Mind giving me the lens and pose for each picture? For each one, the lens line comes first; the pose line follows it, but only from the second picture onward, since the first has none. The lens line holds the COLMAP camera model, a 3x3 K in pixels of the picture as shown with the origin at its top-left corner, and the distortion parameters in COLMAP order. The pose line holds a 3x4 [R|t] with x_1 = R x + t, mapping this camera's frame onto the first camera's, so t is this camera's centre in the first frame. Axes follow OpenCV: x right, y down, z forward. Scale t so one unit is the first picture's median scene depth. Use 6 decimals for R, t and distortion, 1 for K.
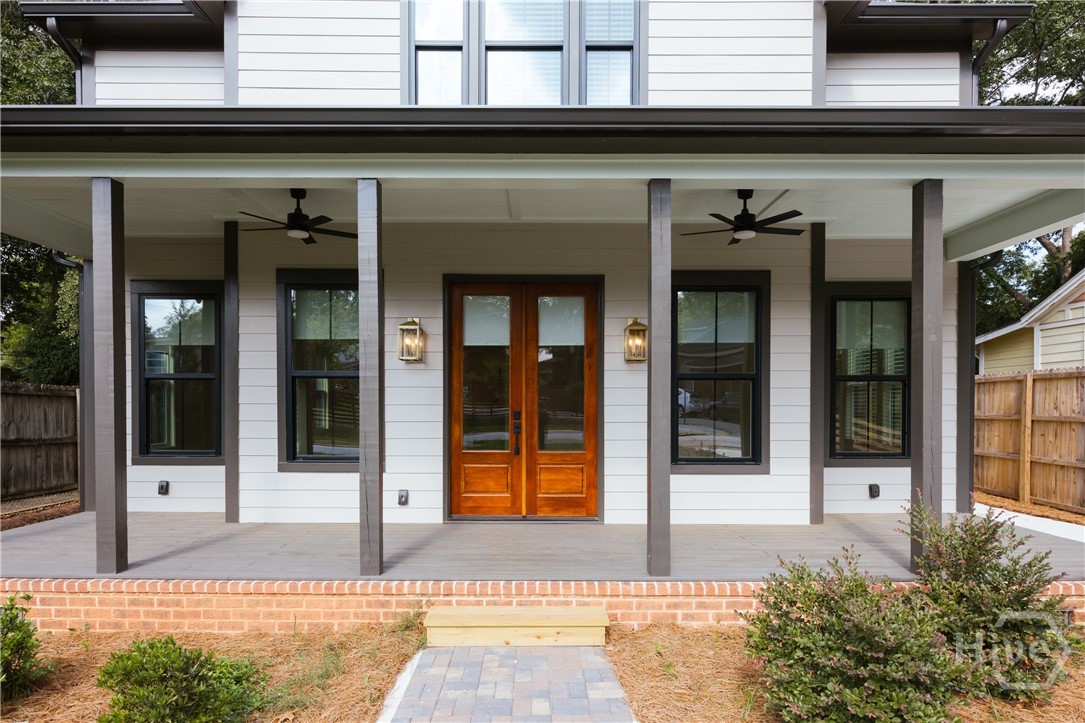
lens RADIAL K [[635.4, 0, 543.6], [0, 635.4, 380.4], [0, 0, 1]] dist [-0.001747, -0.000445]
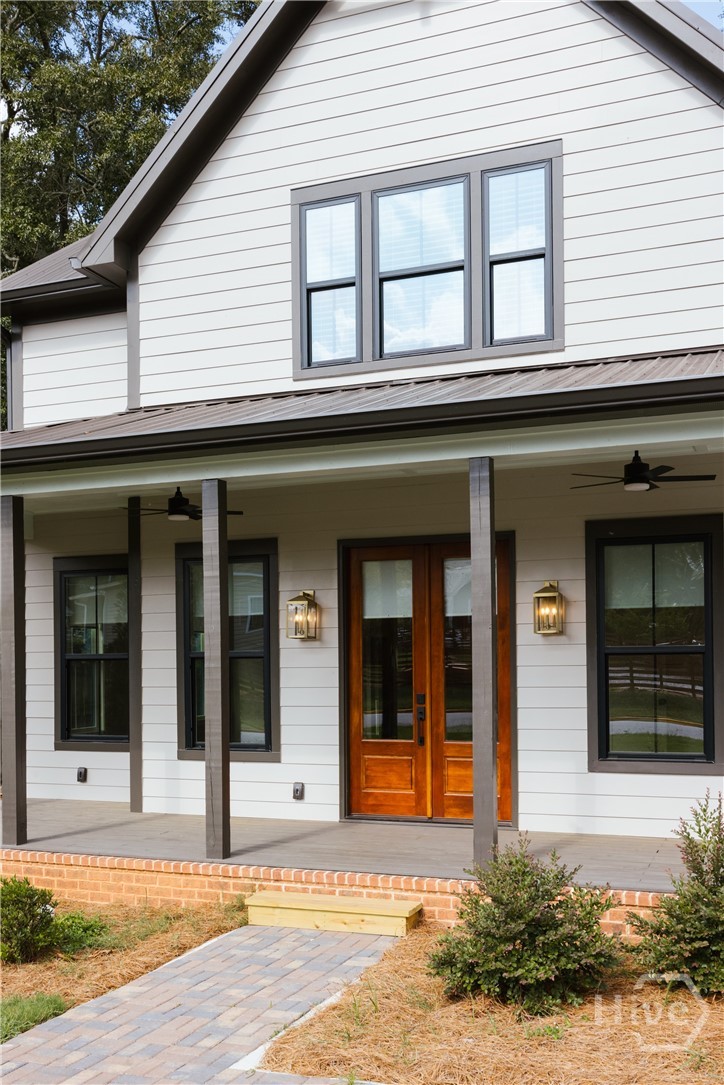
lens RADIAL K [[1116.5, 0, 362.0], [0, 1116.5, 542.5], [0, 0, 1]] dist [0.002674, 0.006967]
pose [[0.928552, -0.051545, -0.367606, 0.466123], [0.028287, 0.997258, -0.068381, -0.057238], [0.370123, 0.053097, 0.927464, -0.459361]]
